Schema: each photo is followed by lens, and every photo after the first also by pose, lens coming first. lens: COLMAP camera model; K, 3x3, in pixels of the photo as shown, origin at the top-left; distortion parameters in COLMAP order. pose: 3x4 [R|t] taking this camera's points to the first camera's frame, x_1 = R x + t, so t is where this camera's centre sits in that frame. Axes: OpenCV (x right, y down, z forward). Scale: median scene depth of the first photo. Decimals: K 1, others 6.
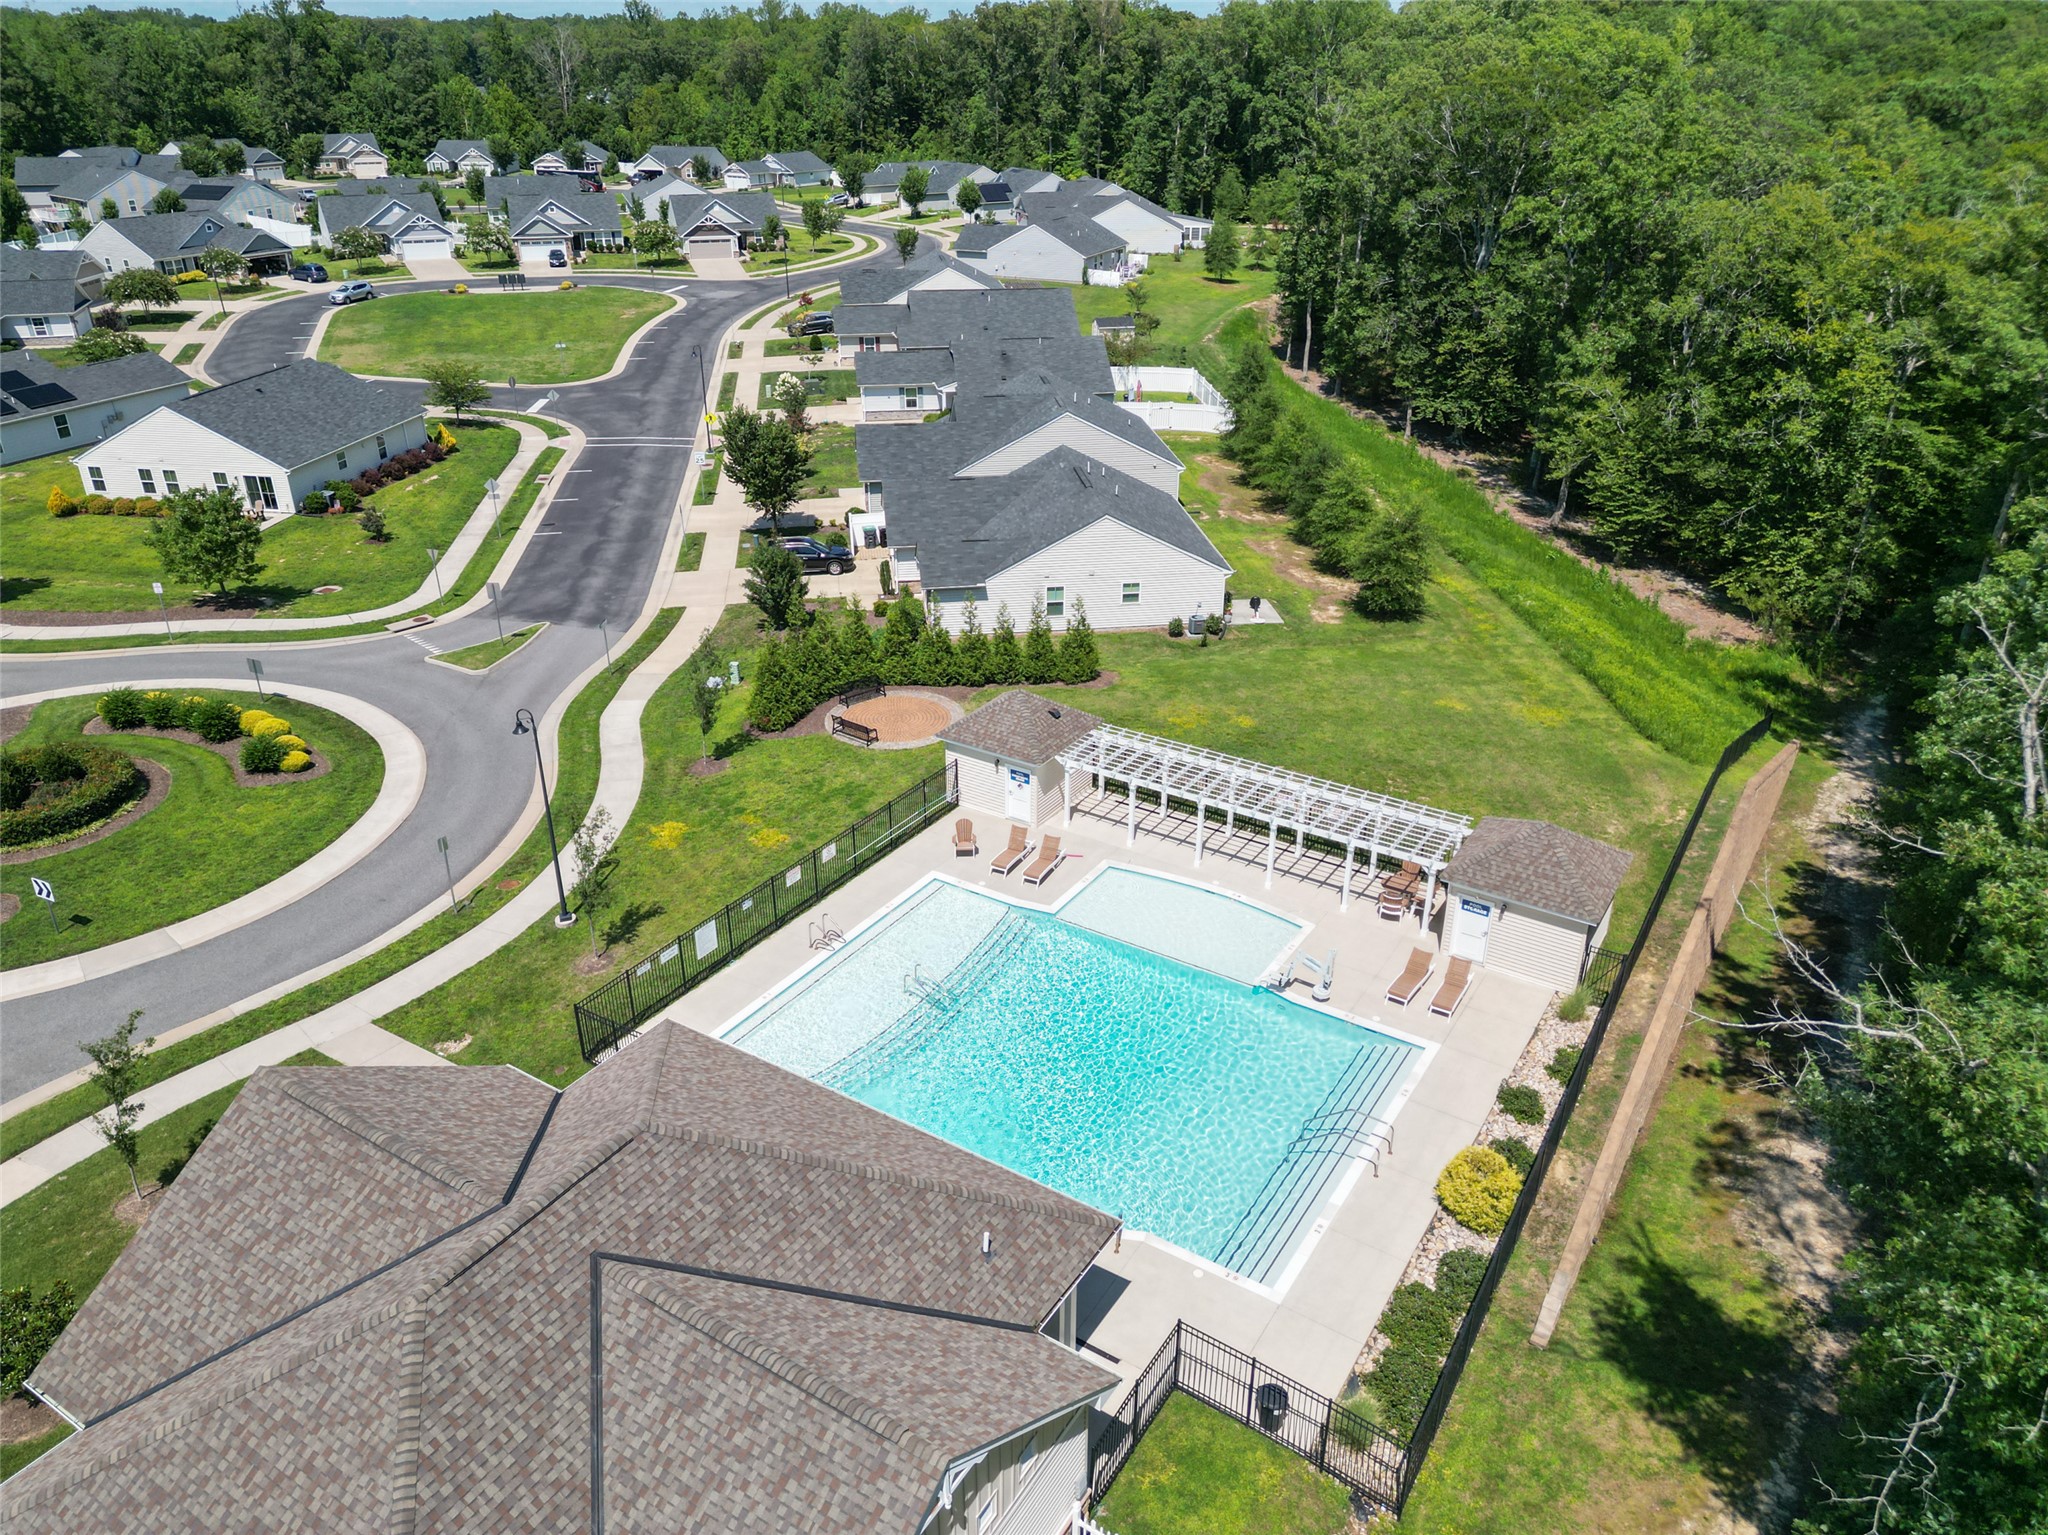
lens RADIAL K [[2147.8, 0, 980.9], [0, 2147.8, 769.5], [0, 0, 1]] dist [0.074825, -0.105085]
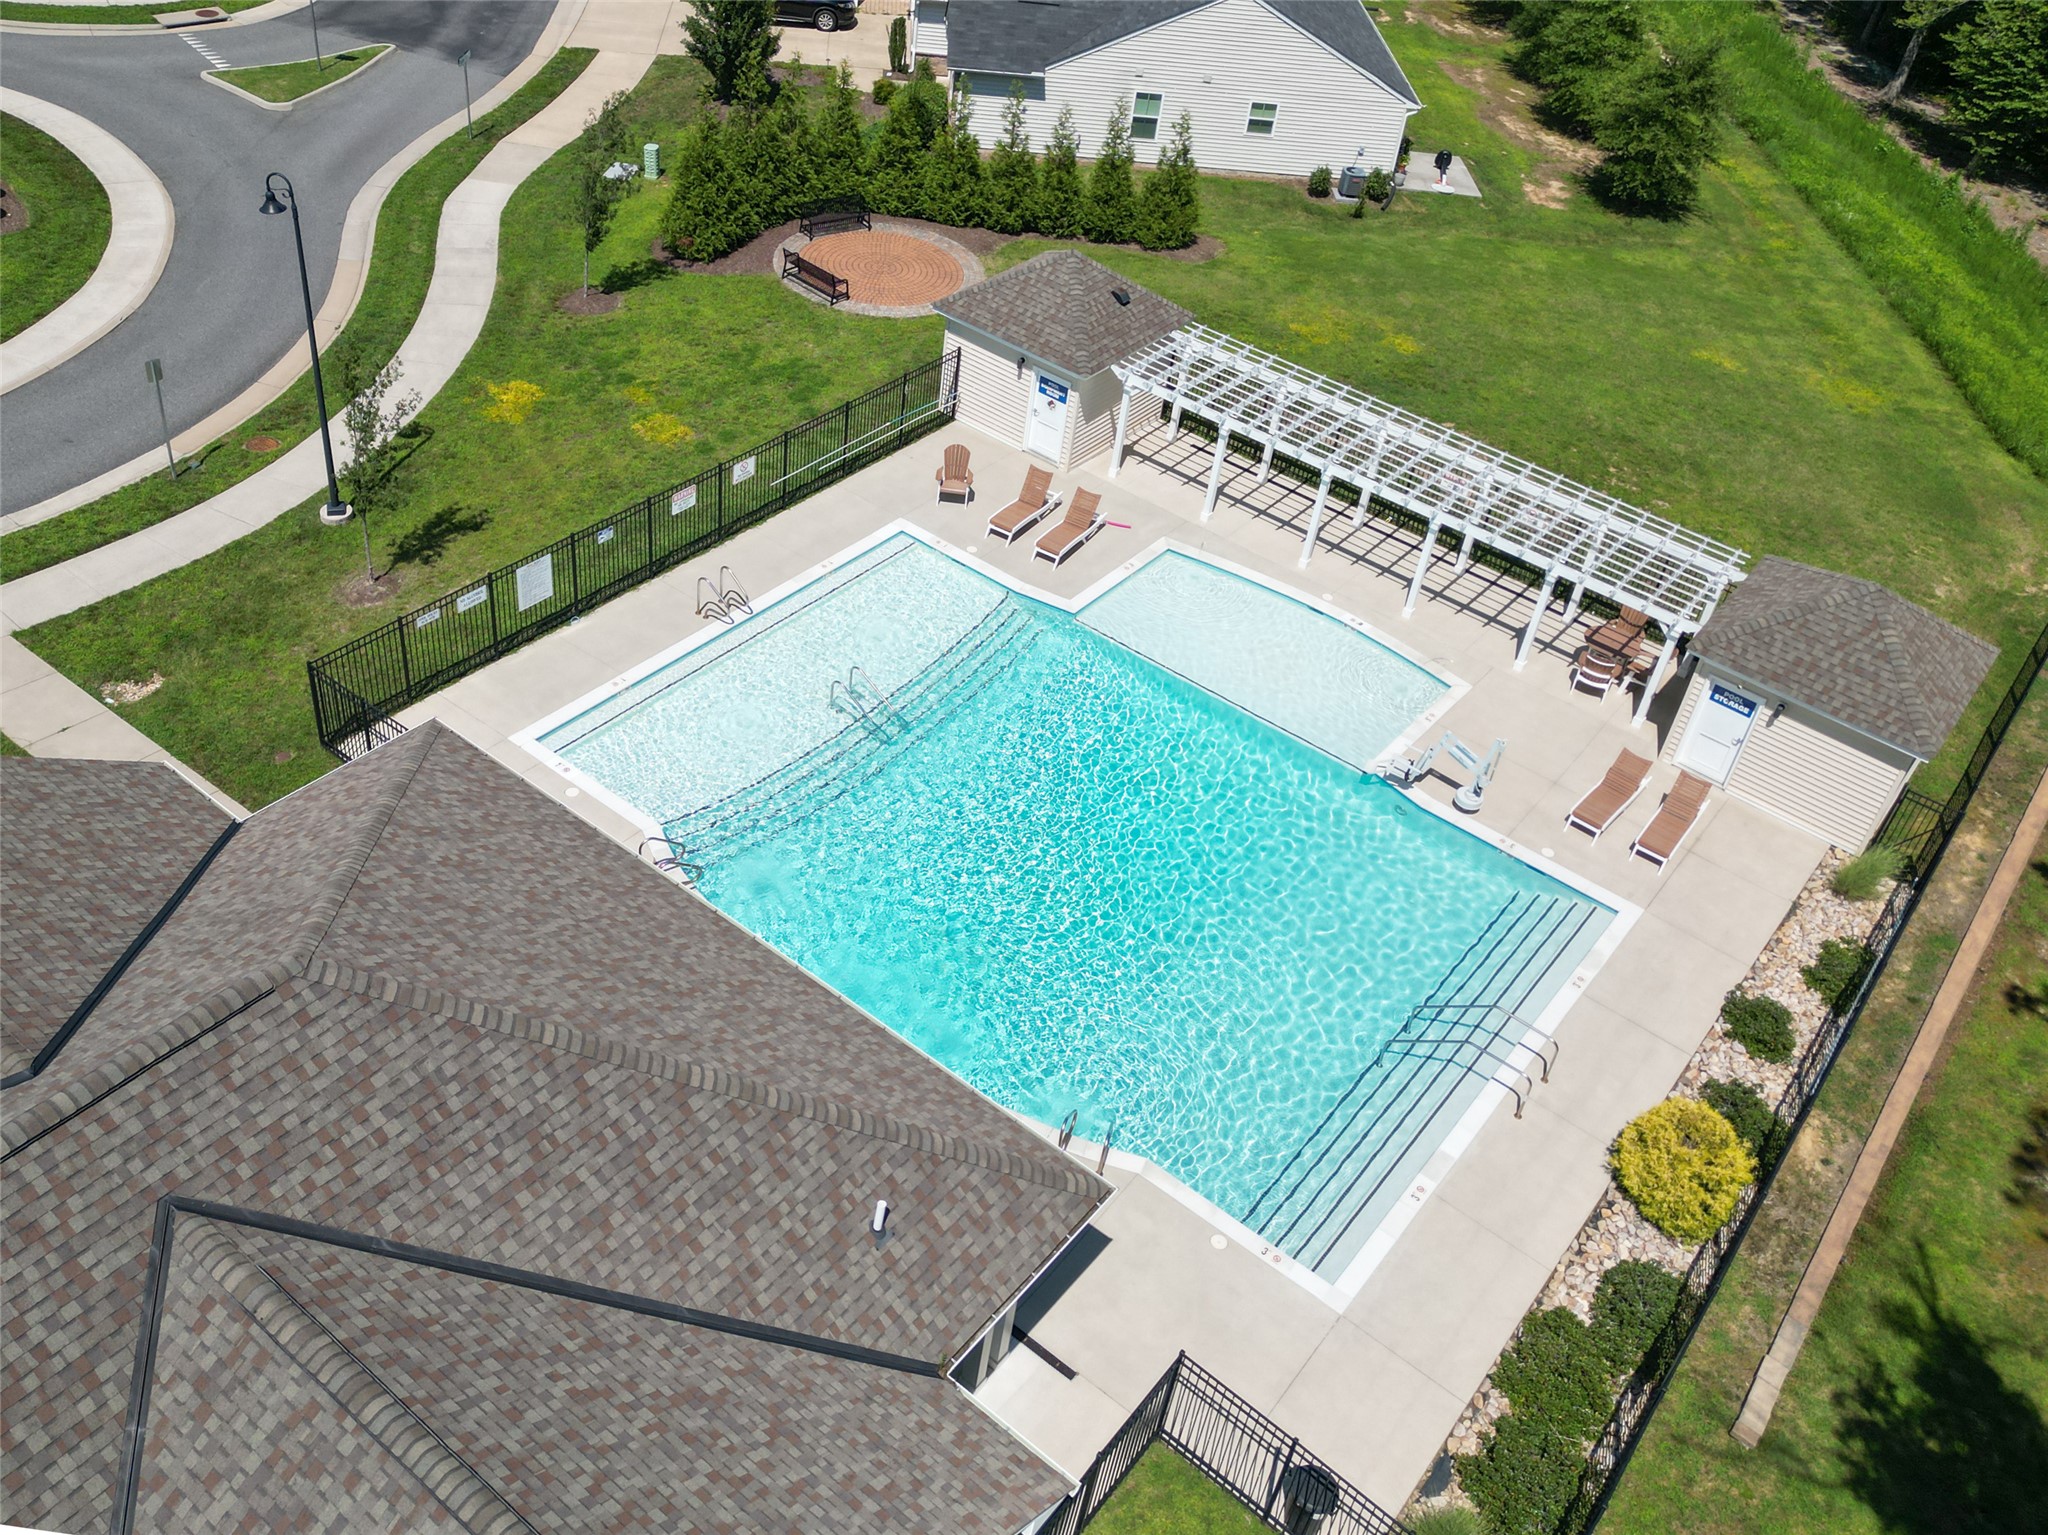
lens RADIAL K [[2147.8, 0, 980.9], [0, 2147.8, 769.5], [0, 0, 1]] dist [0.074825, -0.105085]
pose [[0.990822, 0.134863, 0.009203, 0.006280], [-0.133714, 0.967835, 0.213112, -0.021799], [0.019834, -0.212386, 0.976984, 0.353964]]
